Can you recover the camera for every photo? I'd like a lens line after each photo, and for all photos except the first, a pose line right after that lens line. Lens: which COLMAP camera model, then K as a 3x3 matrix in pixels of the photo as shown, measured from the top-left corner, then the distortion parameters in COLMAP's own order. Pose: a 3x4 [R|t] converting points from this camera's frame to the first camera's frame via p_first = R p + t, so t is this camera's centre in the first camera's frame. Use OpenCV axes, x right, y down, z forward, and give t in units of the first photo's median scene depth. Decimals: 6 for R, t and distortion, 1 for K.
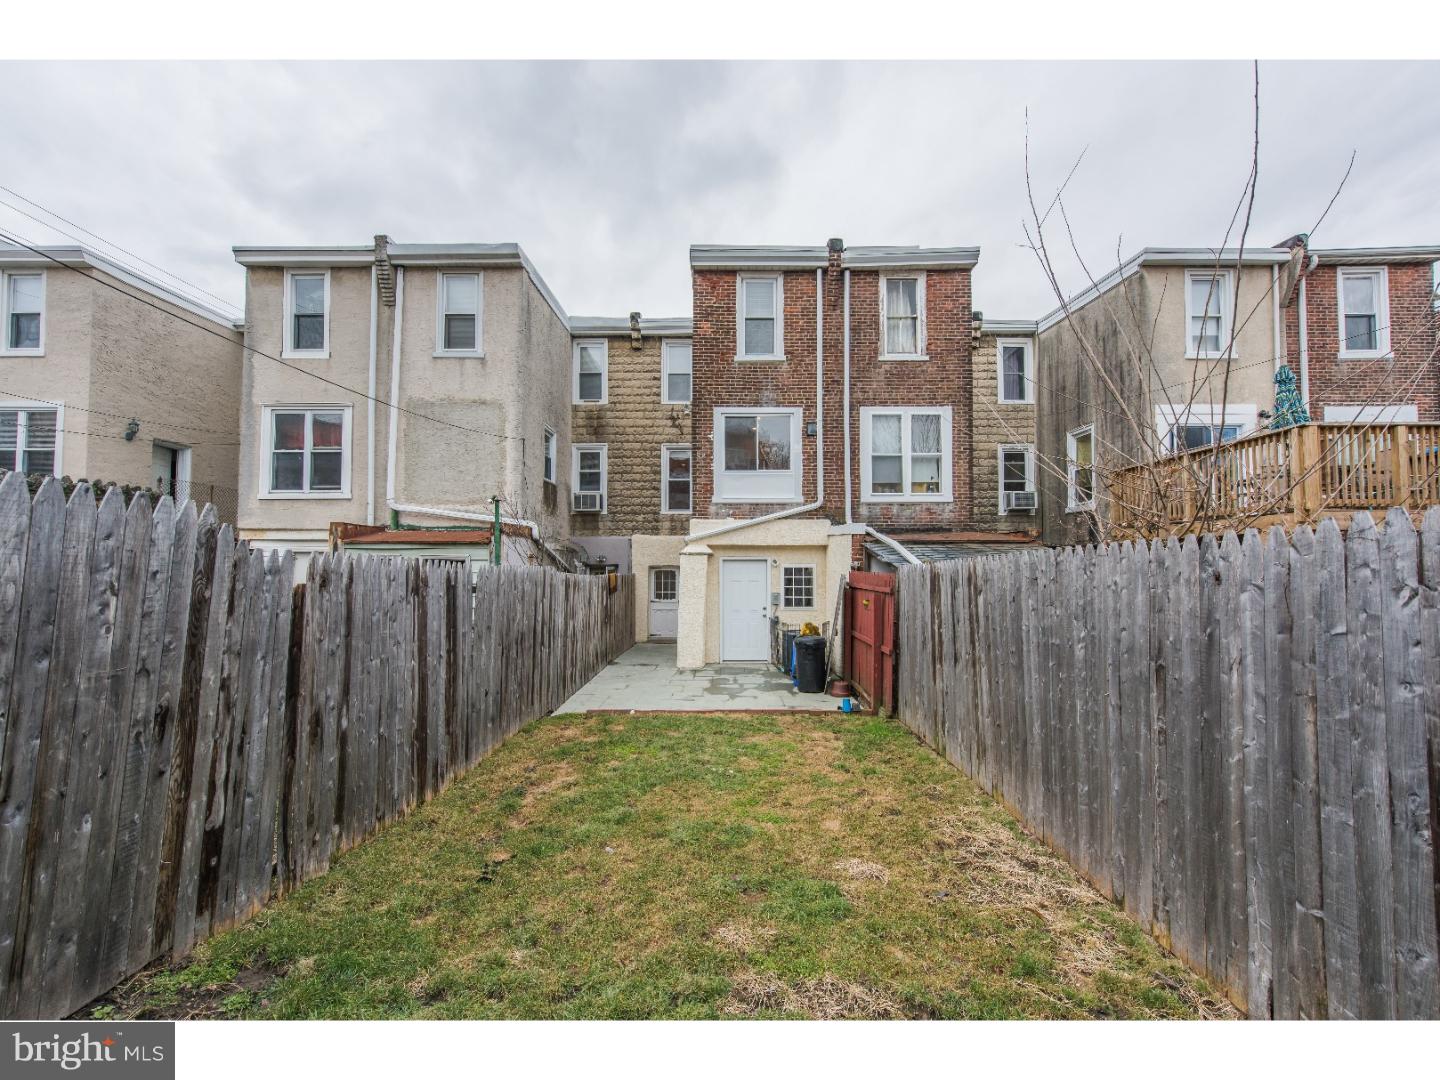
lens RADIAL K [[577.1, 0, 720.0], [0, 577.1, 540.0], [0, 0, 1]] dist [-0.000255, 0.000021]
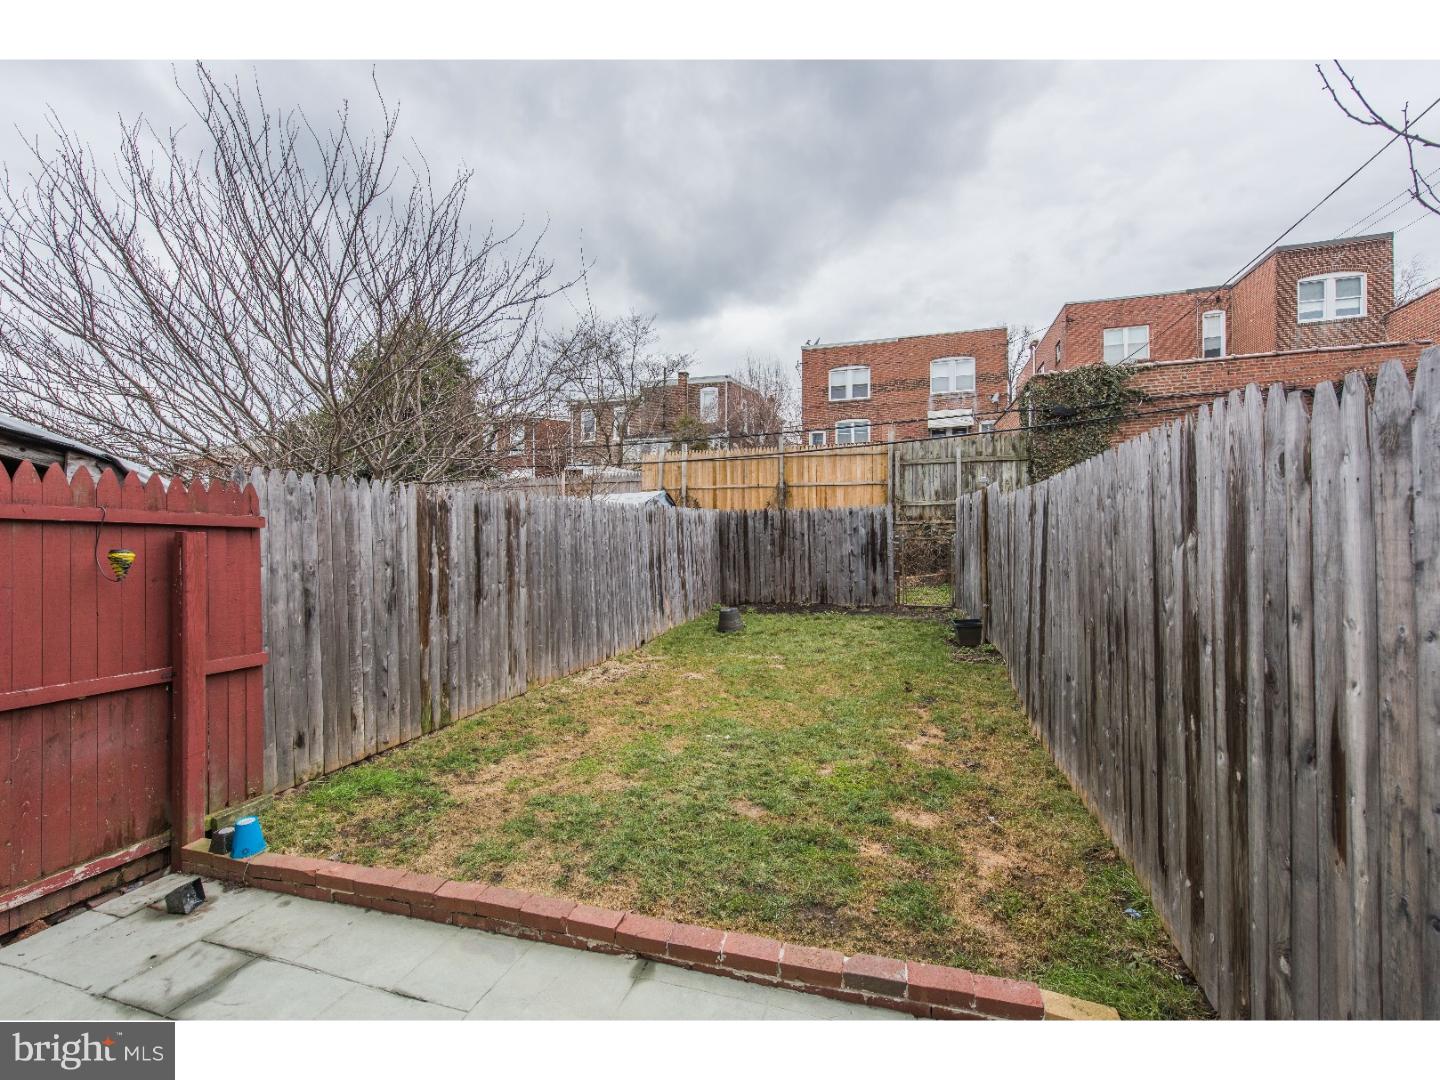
lens RADIAL K [[659.5, 0, 720.0], [0, 659.5, 540.0], [0, 0, 1]] dist [-0.000046, -0.000008]
pose [[-0.957510, 0.011371, 0.288176, -0.267023], [-0.004670, 0.998480, -0.054916, 0.170383], [-0.288363, -0.053929, -0.956001, 1.885215]]
